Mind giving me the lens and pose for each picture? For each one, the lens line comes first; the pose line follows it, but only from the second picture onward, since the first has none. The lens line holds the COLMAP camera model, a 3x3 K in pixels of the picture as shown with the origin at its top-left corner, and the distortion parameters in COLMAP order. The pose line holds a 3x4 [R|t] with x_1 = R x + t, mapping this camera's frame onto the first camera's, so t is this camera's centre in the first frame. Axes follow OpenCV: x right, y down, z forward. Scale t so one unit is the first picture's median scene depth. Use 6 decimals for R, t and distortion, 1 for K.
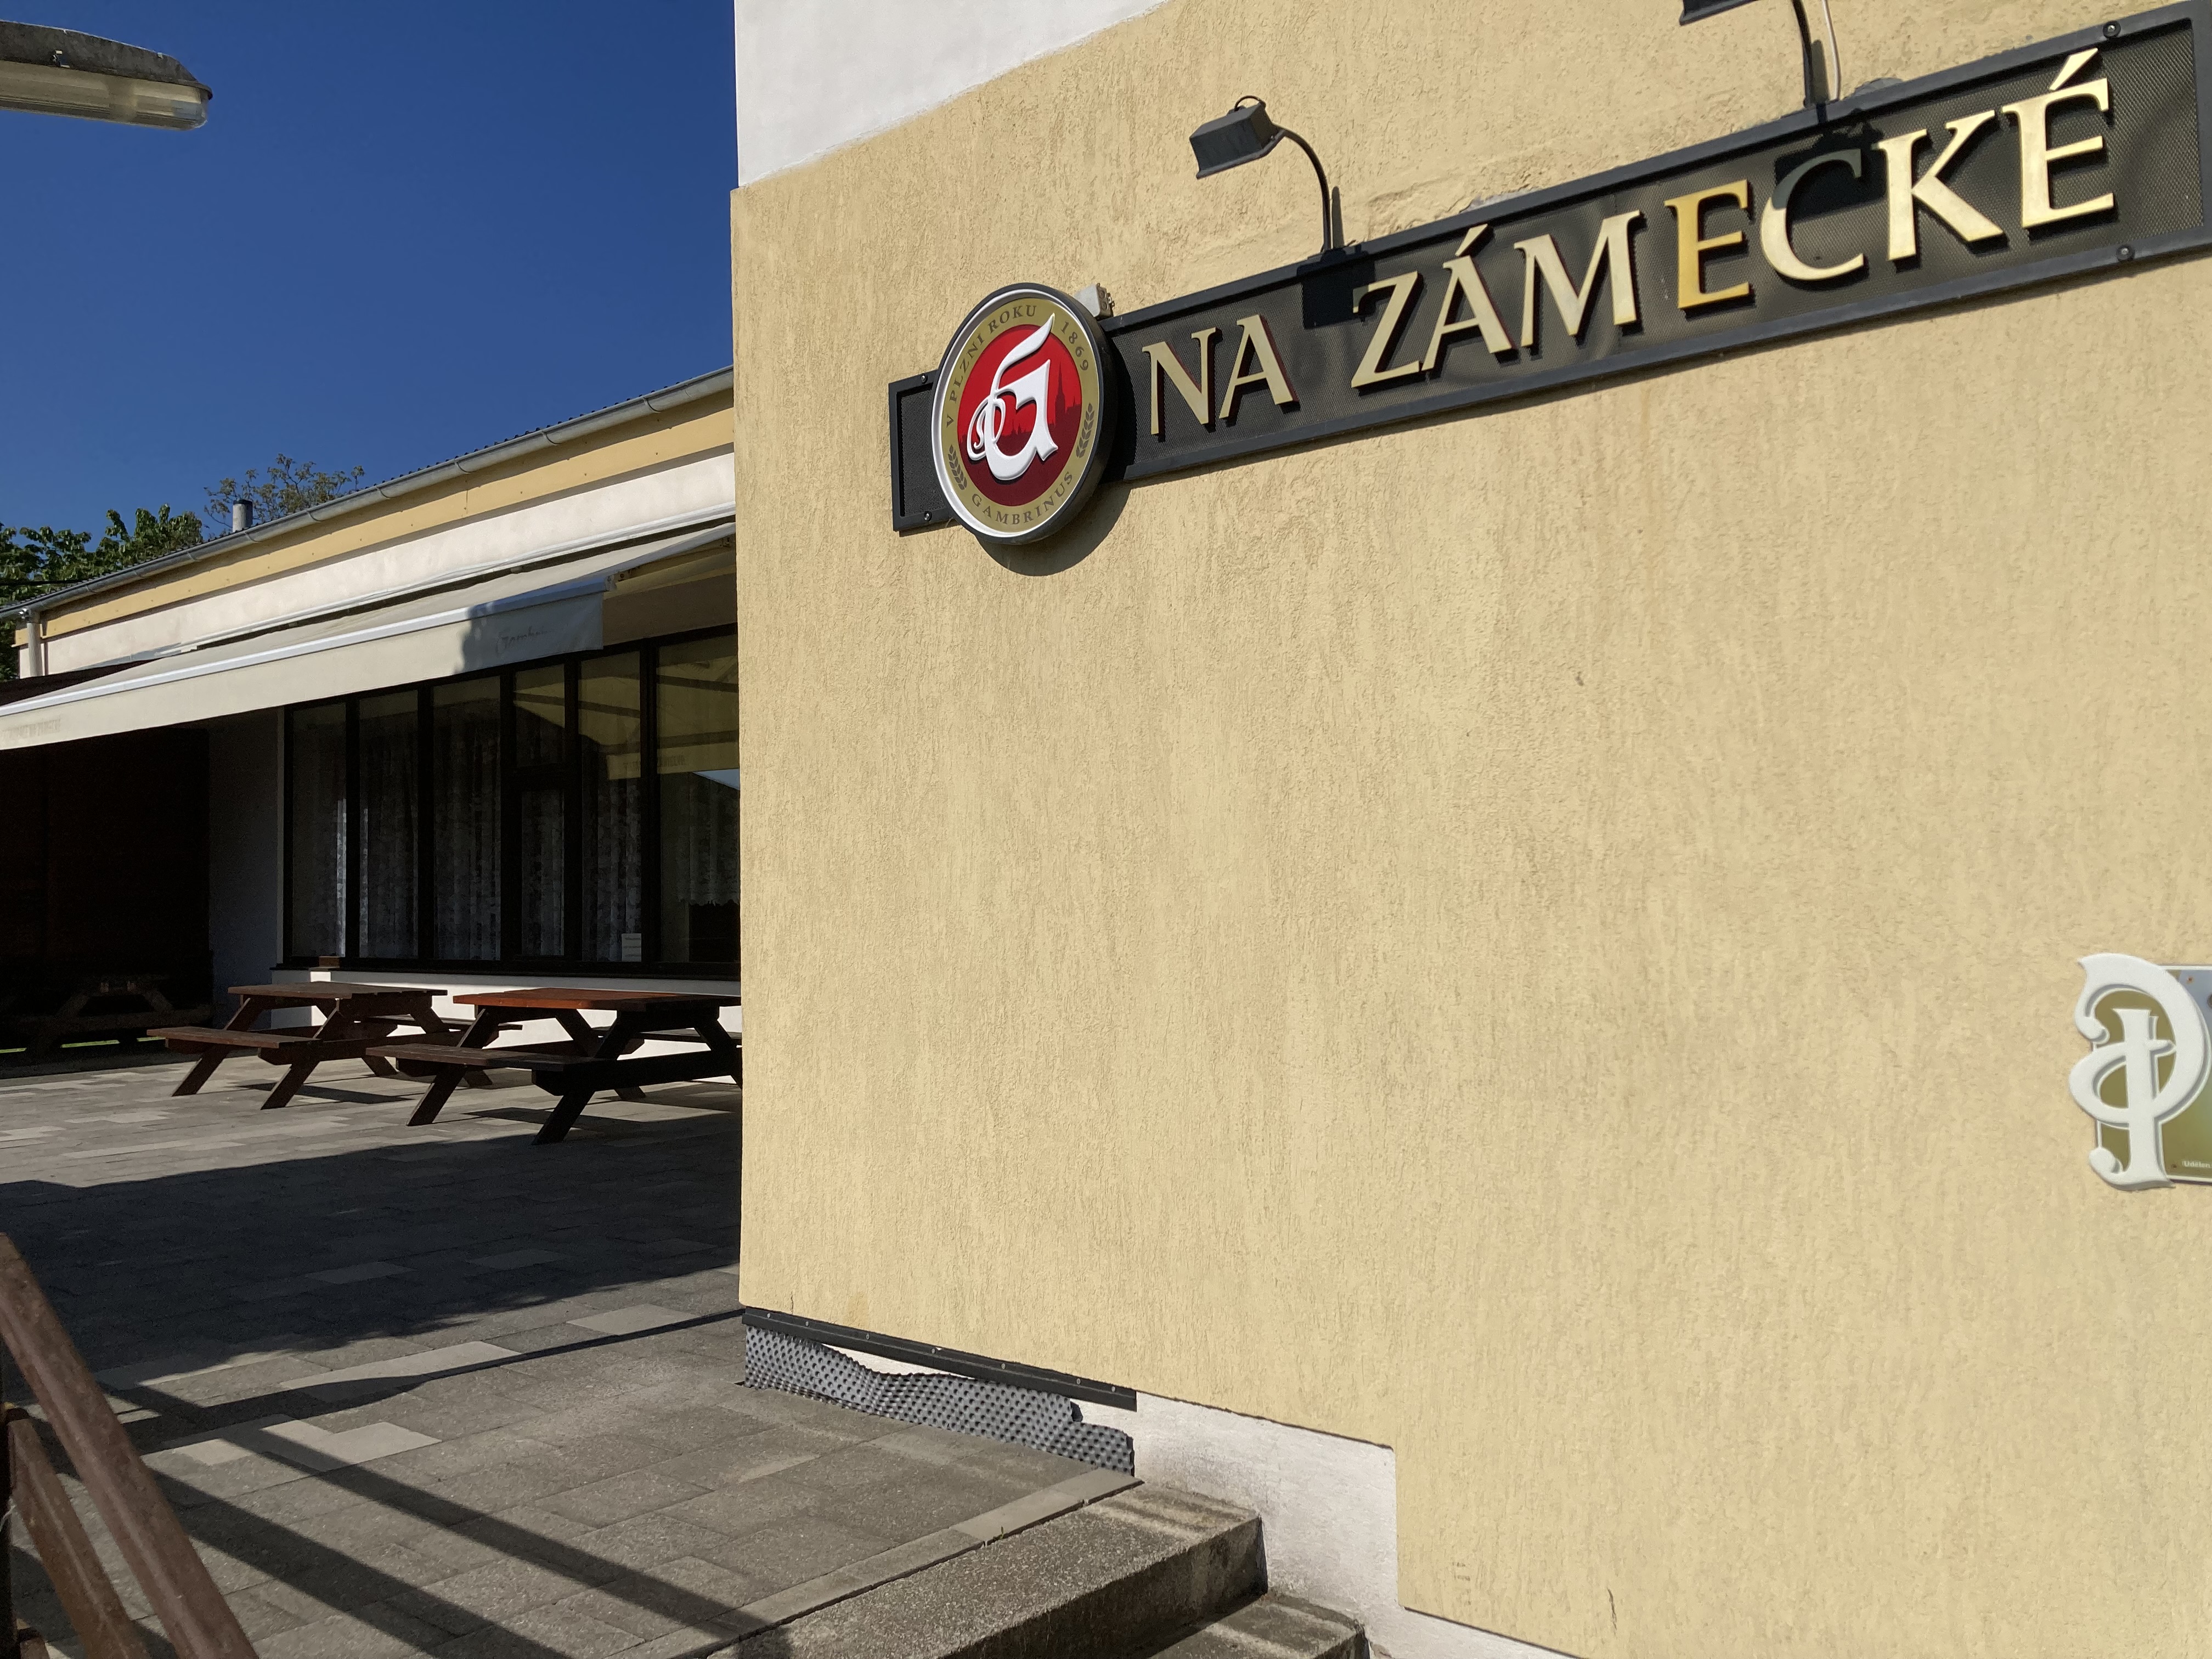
lens RADIAL K [[1810.0, 0, 1100.2], [0, 1810.0, 831.2], [0, 0, 1]] dist [0.019701, -0.006240]
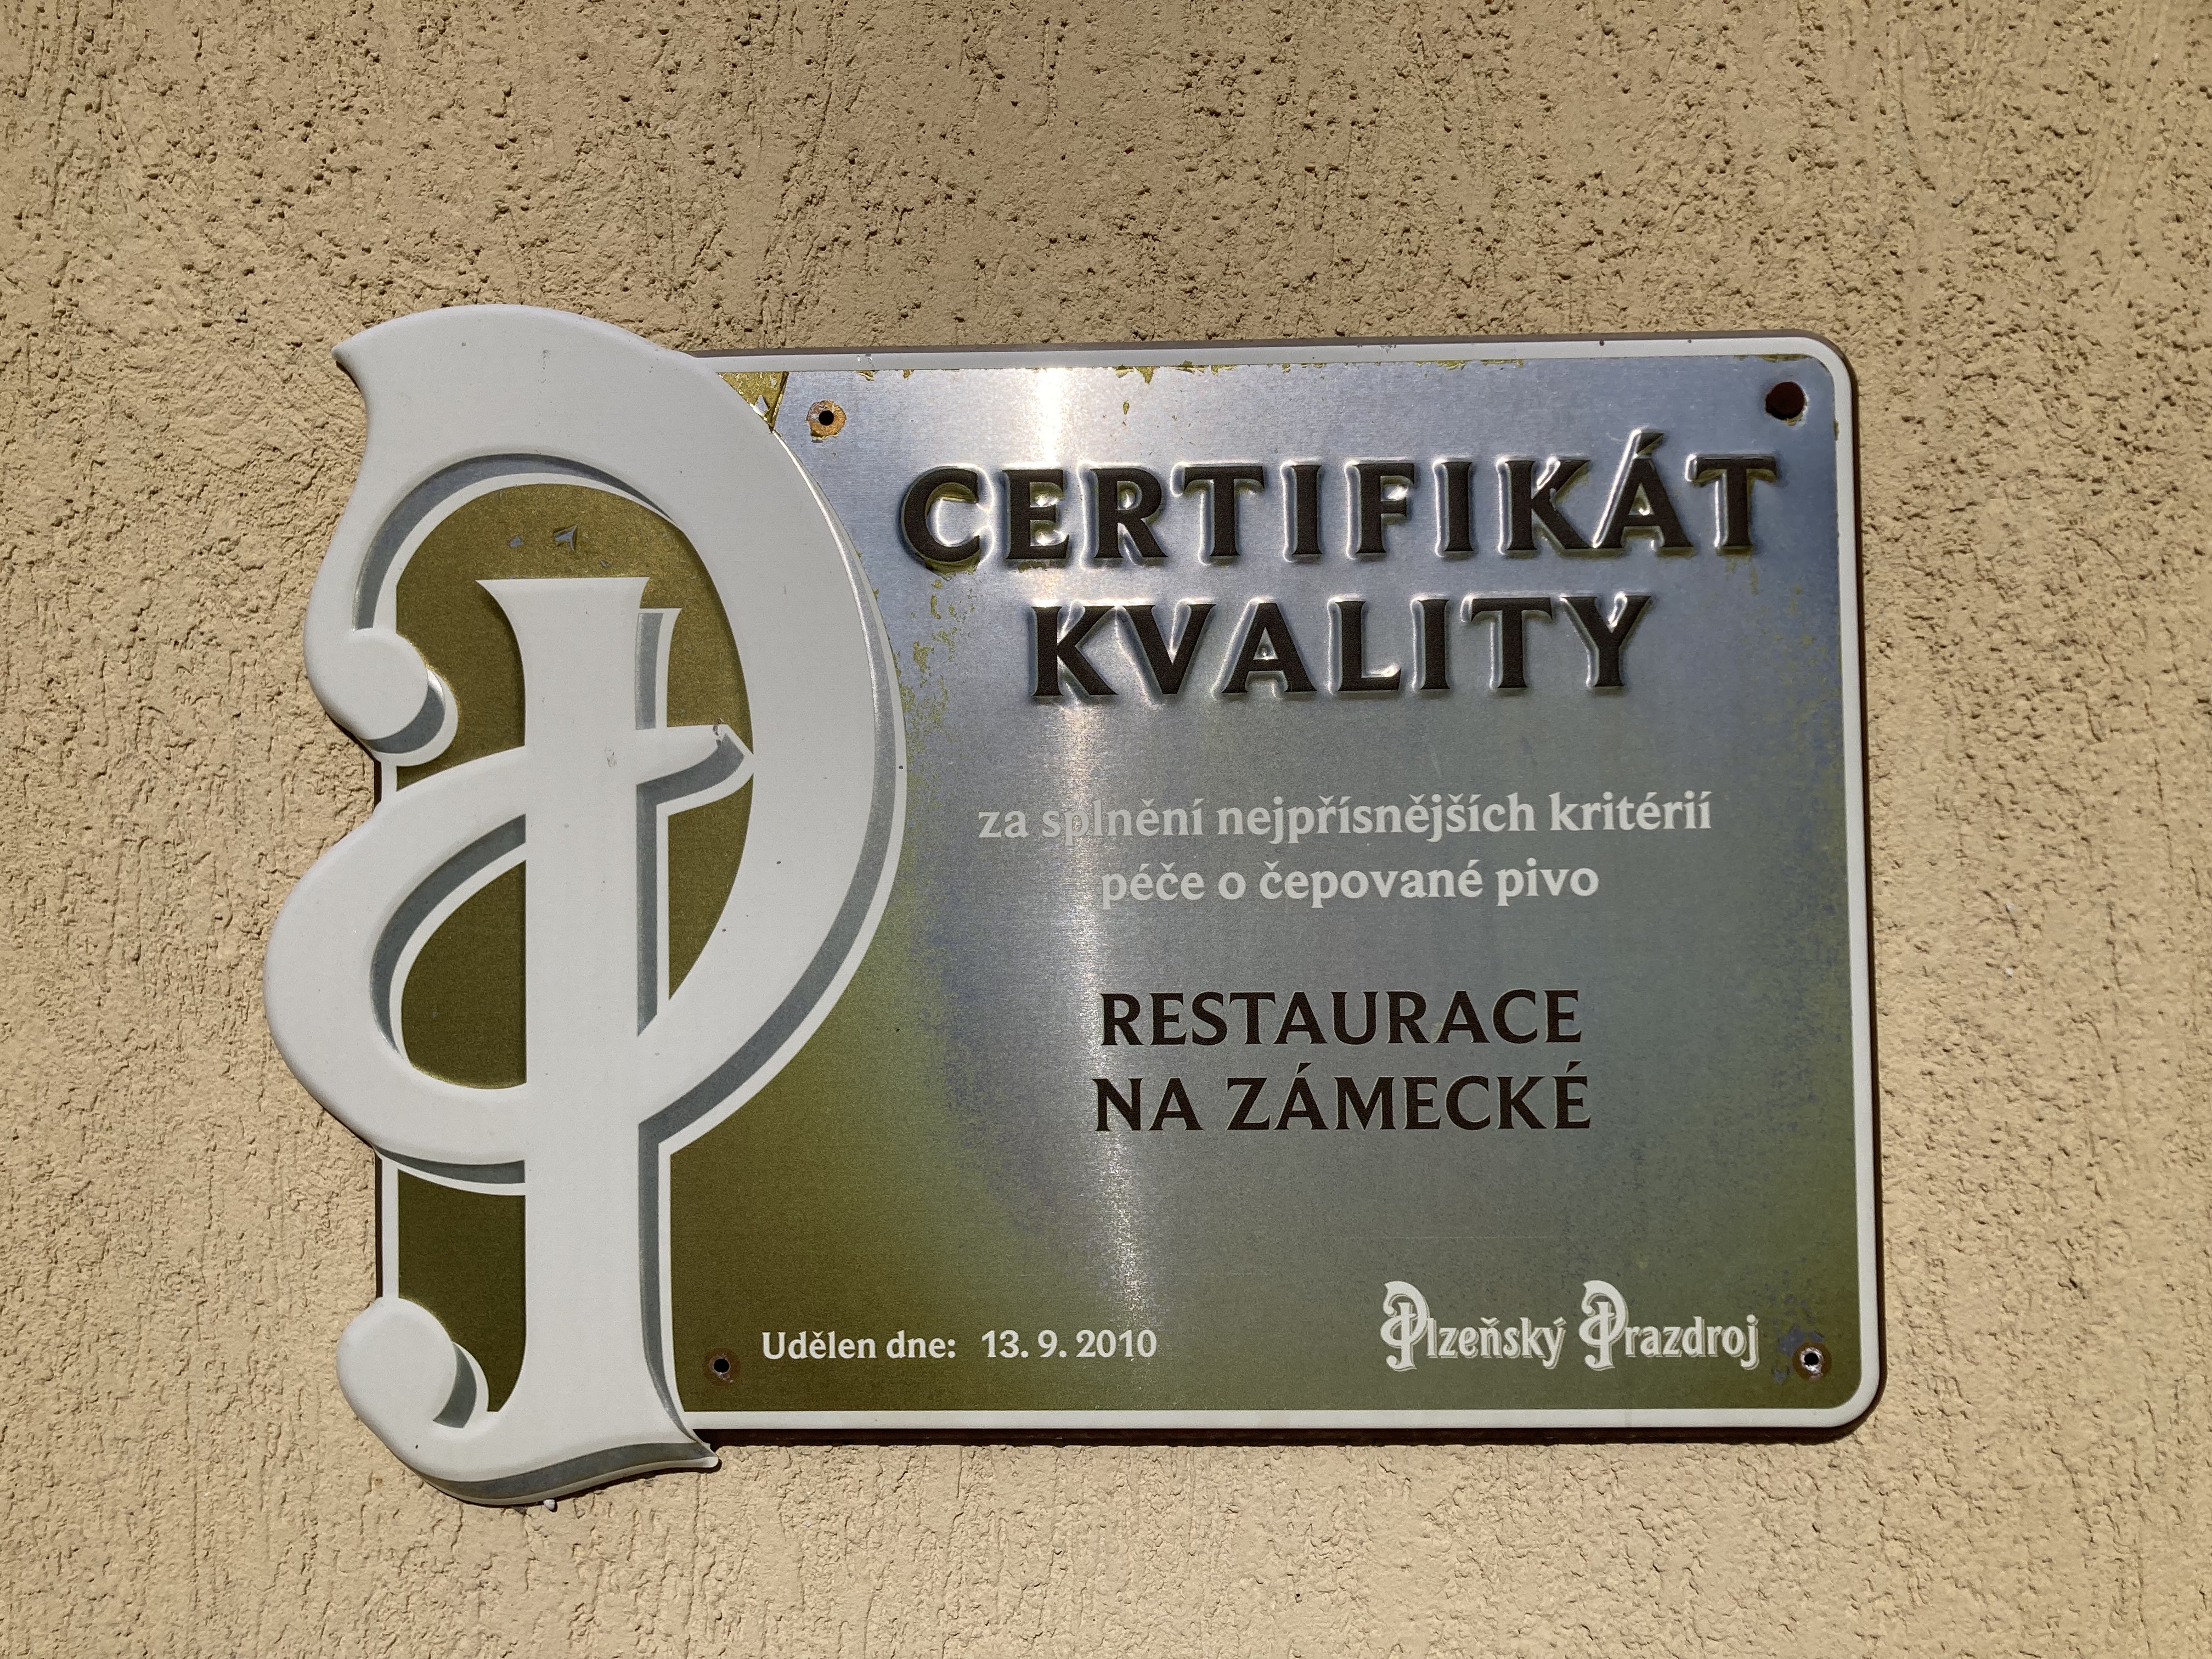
lens RADIAL K [[1810.0, 0, 1100.7], [0, 1810.0, 827.6], [0, 0, 1]] dist [0.019701, -0.006240]
pose [[0.752792, 0.033404, 0.657411, 0.342224], [-0.034044, 0.999351, -0.011794, 0.088569], [-0.657378, -0.013502, 0.753440, 0.577811]]
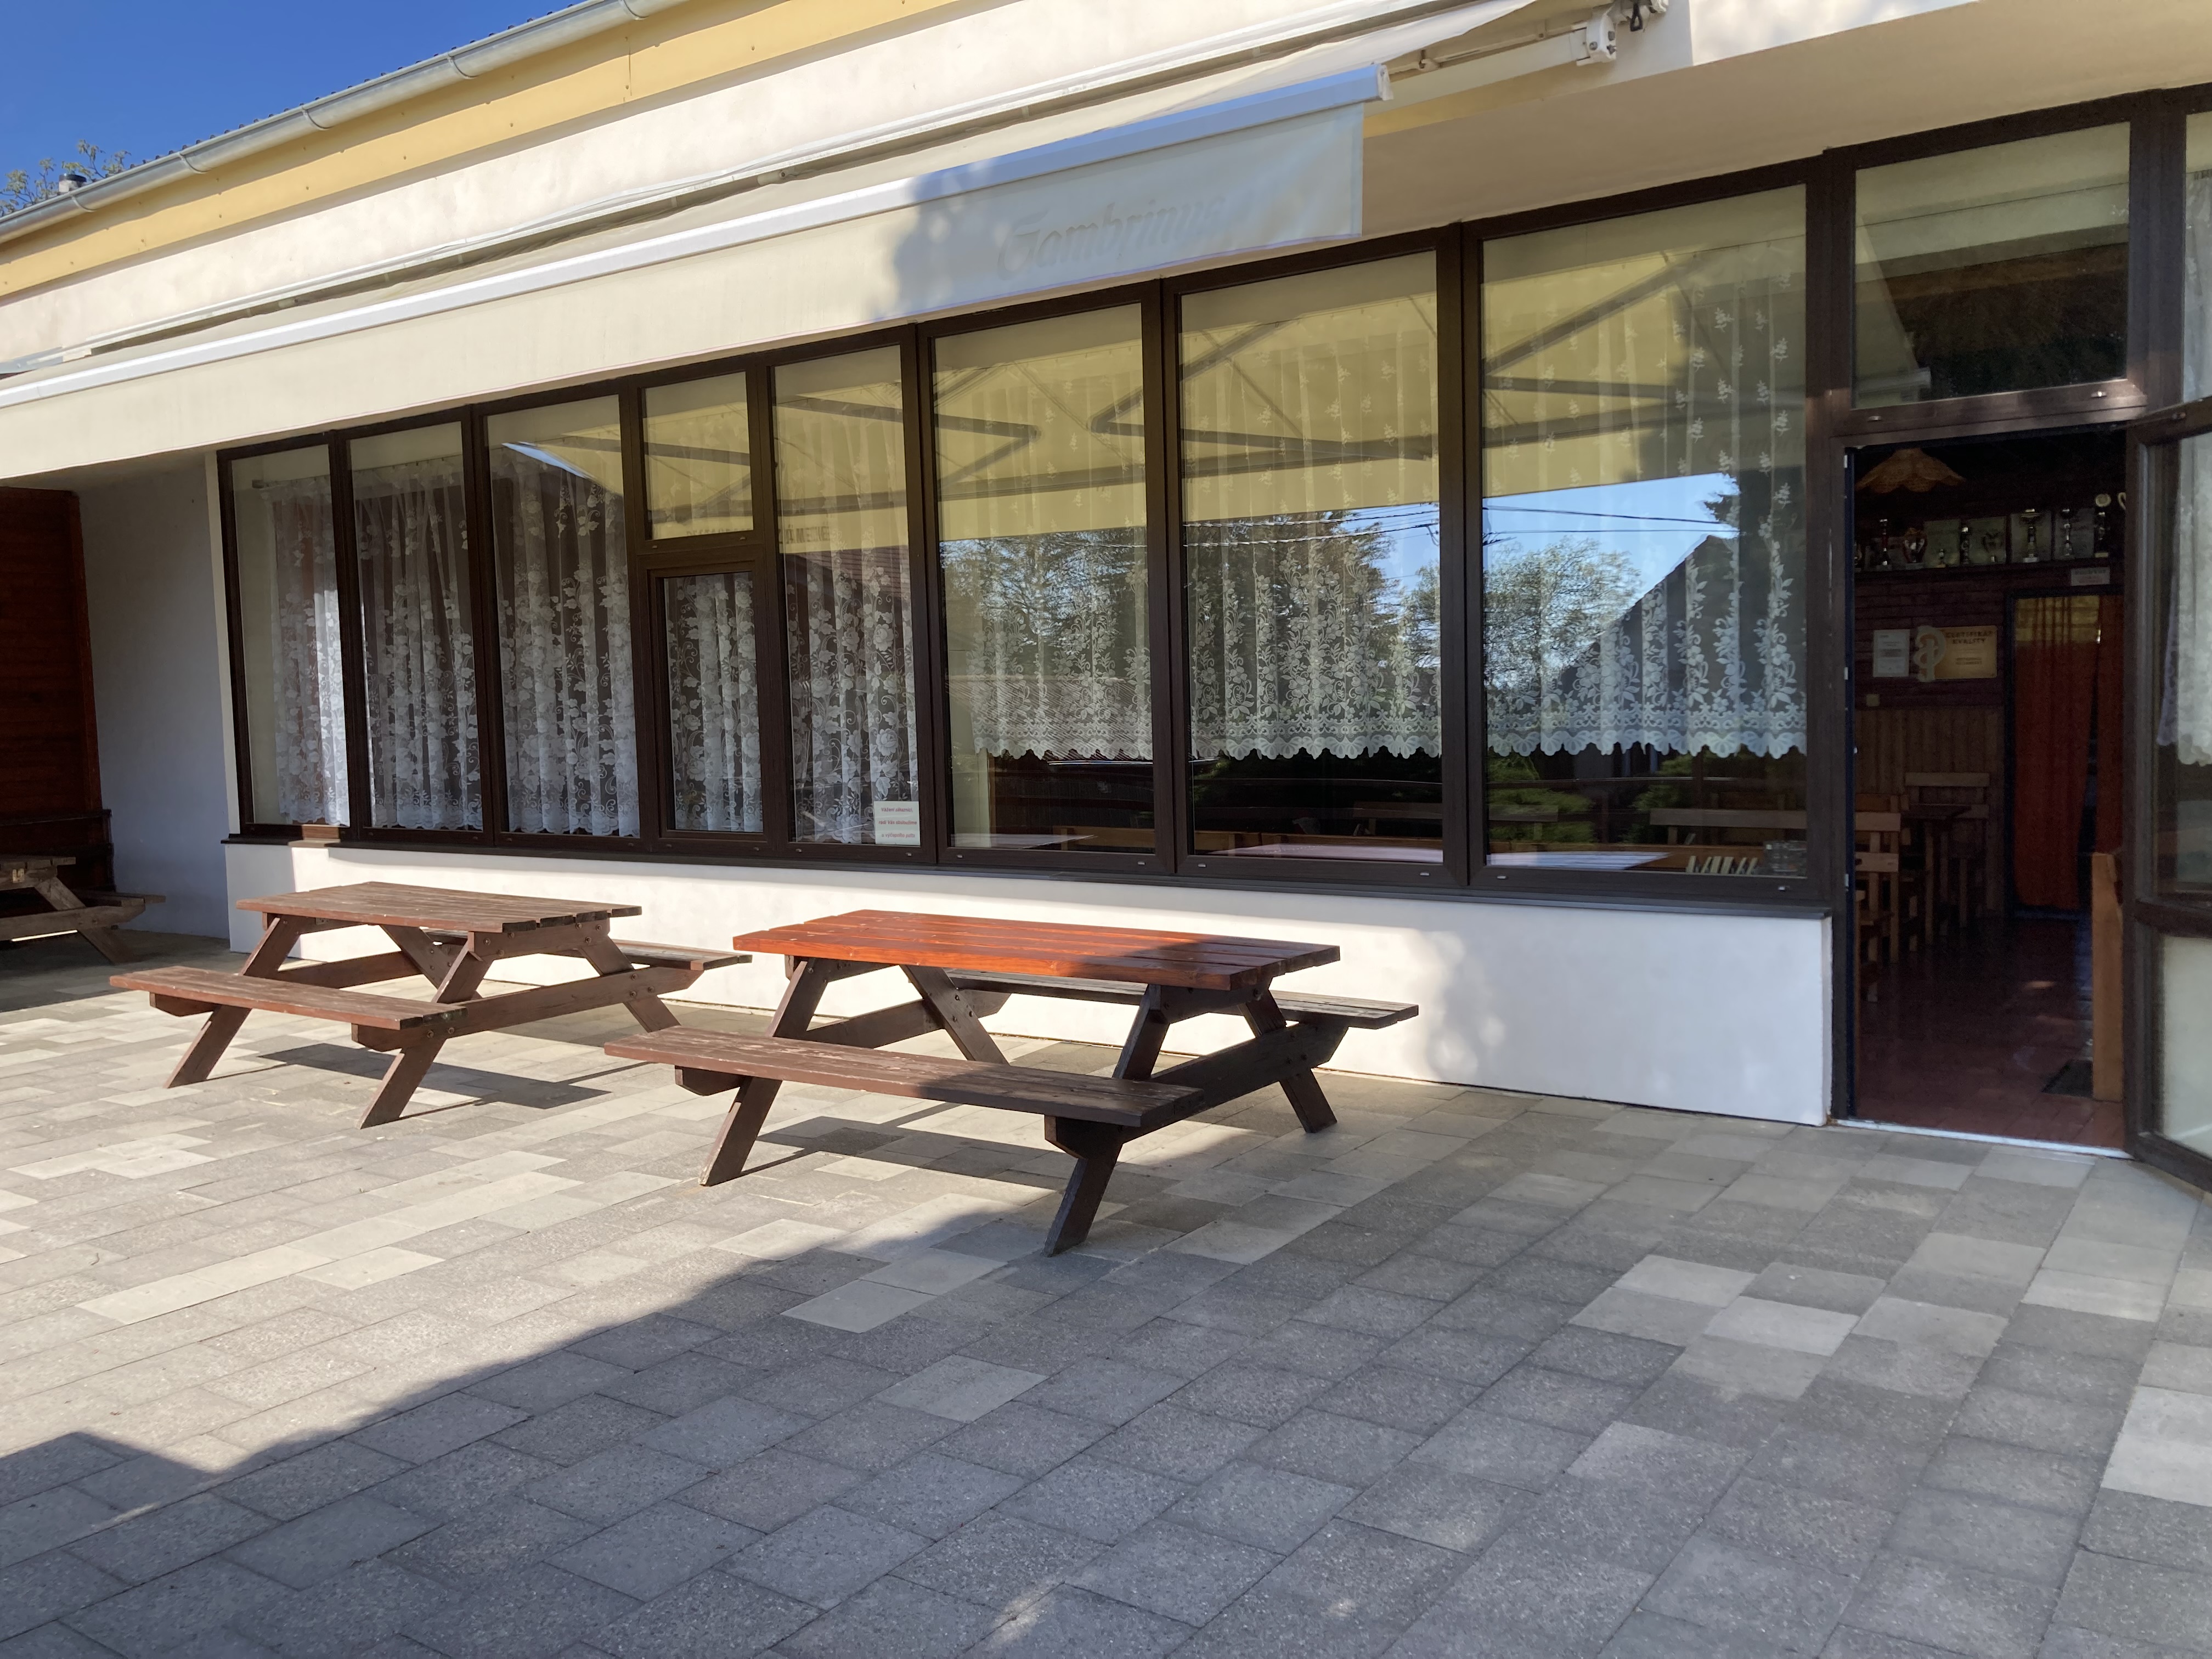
lens RADIAL K [[1810.0, 0, 1106.6], [0, 1810.0, 823.4], [0, 0, 1]] dist [0.019701, -0.006240]
pose [[0.993856, -0.019720, 0.108912, -0.991946], [0.007590, 0.993826, 0.110686, -0.021431], [-0.110423, -0.109179, 0.987870, 1.423671]]
